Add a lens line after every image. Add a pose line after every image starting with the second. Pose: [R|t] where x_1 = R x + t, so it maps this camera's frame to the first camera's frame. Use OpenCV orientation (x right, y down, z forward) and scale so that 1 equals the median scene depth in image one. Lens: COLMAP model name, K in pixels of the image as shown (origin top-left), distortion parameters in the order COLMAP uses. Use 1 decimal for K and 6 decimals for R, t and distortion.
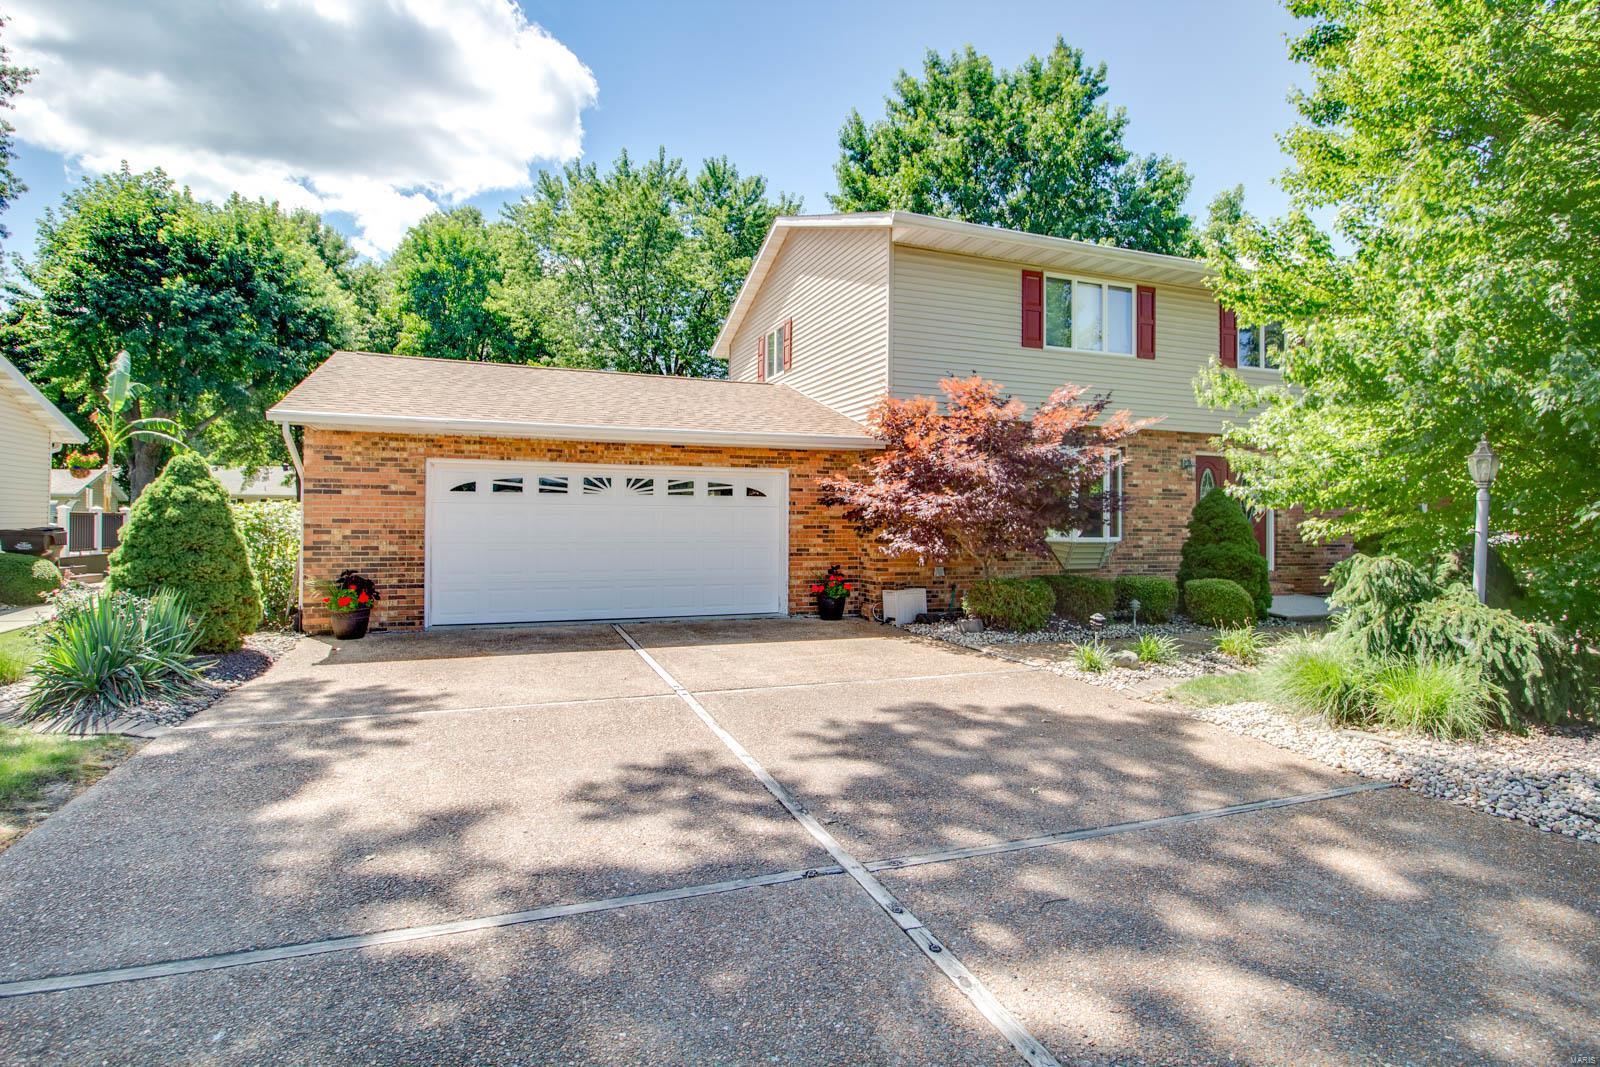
lens RADIAL K [[782.2, 0, 756.7], [0, 782.2, 509.1], [0, 0, 1]] dist [-0.003601, -0.000481]
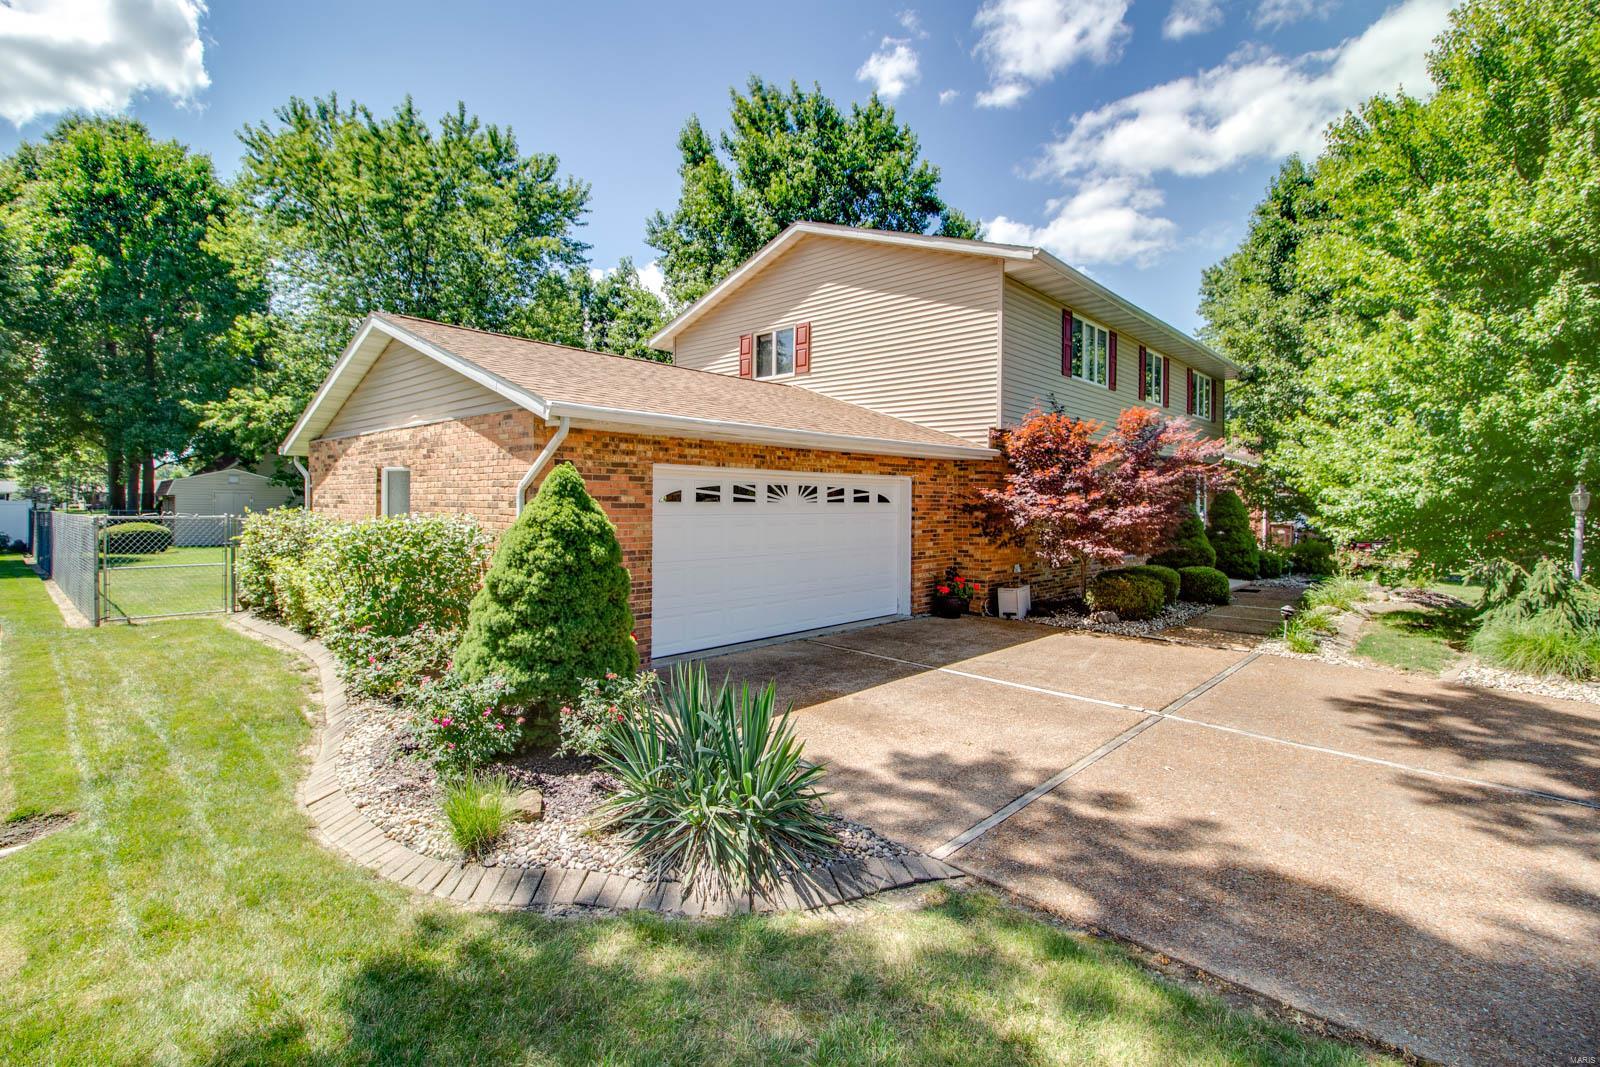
lens RADIAL K [[722.8, 0, 754.8], [0, 722.8, 502.8], [0, 0, 1]] dist [0.001873, -0.008781]
pose [[0.902978, -0.001675, 0.429683, -0.631656], [-0.007813, 0.999763, 0.020317, -0.038190], [-0.429615, -0.021703, 0.902751, 0.242629]]
